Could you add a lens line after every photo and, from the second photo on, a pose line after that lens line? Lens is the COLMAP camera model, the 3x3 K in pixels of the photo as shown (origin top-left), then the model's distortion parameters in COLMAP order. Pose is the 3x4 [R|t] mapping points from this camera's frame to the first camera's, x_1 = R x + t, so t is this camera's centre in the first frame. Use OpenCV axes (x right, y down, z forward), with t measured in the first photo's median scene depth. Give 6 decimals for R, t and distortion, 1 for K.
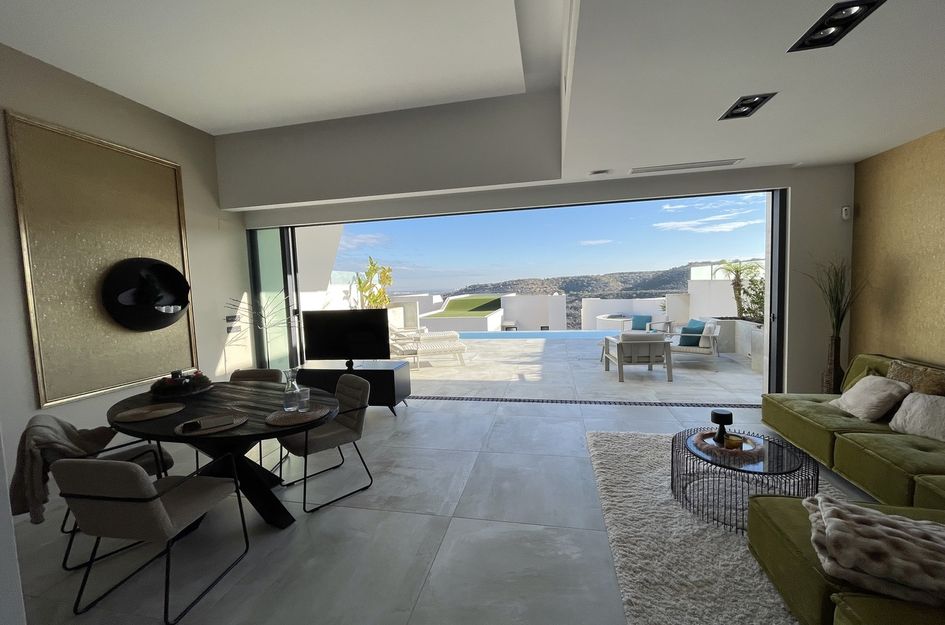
lens RADIAL K [[382.0, 0, 471.3], [0, 382.0, 313.3], [0, 0, 1]] dist [0.000190, -0.001199]
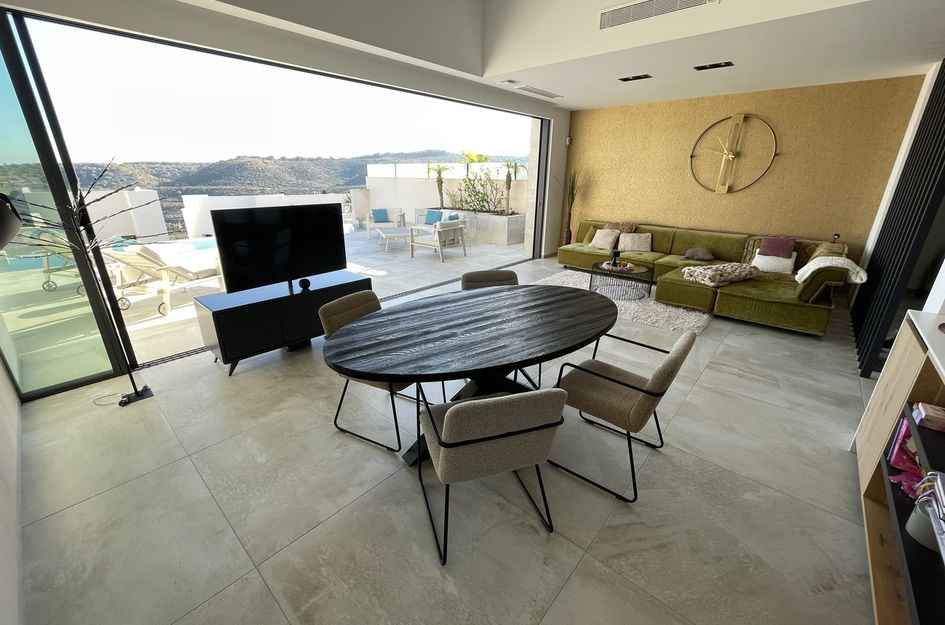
lens RADIAL K [[382.0, 0, 469.2], [0, 382.0, 318.5], [0, 0, 1]] dist [0.000190, -0.001199]
pose [[0.492920, -0.269273, 0.827358, -0.130270], [0.038043, 0.956666, 0.288693, -0.000450], [-0.869243, -0.110827, 0.481803, 0.061601]]
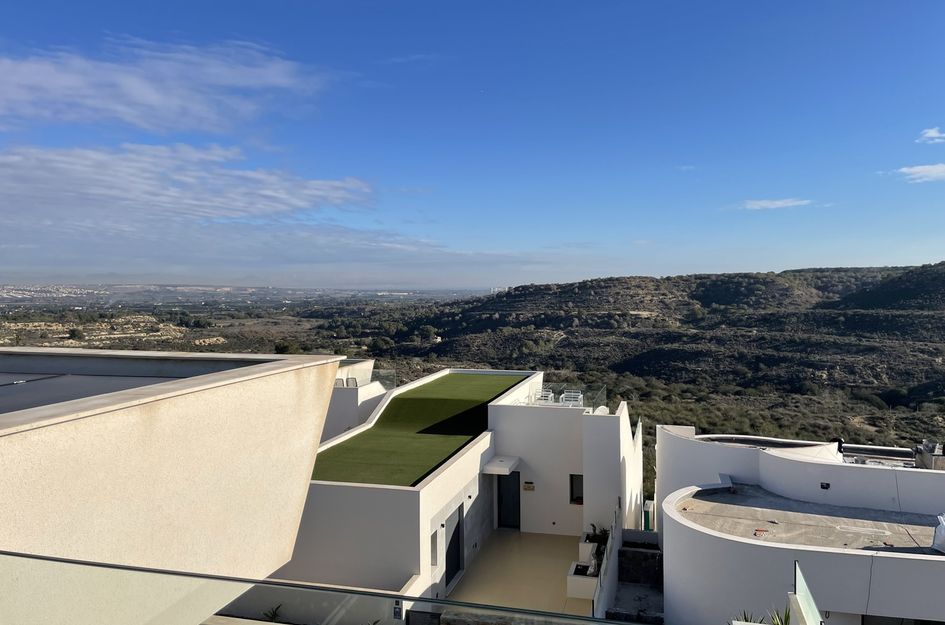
lens RADIAL K [[725.6, 0, 481.1], [0, 725.6, 346.2], [0, 0, 1]] dist [0.063880, -0.047335]
pose [[0.997657, 0.016106, -0.066486, 0.131864], [-0.014407, 0.999559, 0.025960, -0.146978], [0.066875, -0.024941, 0.997450, 0.116931]]
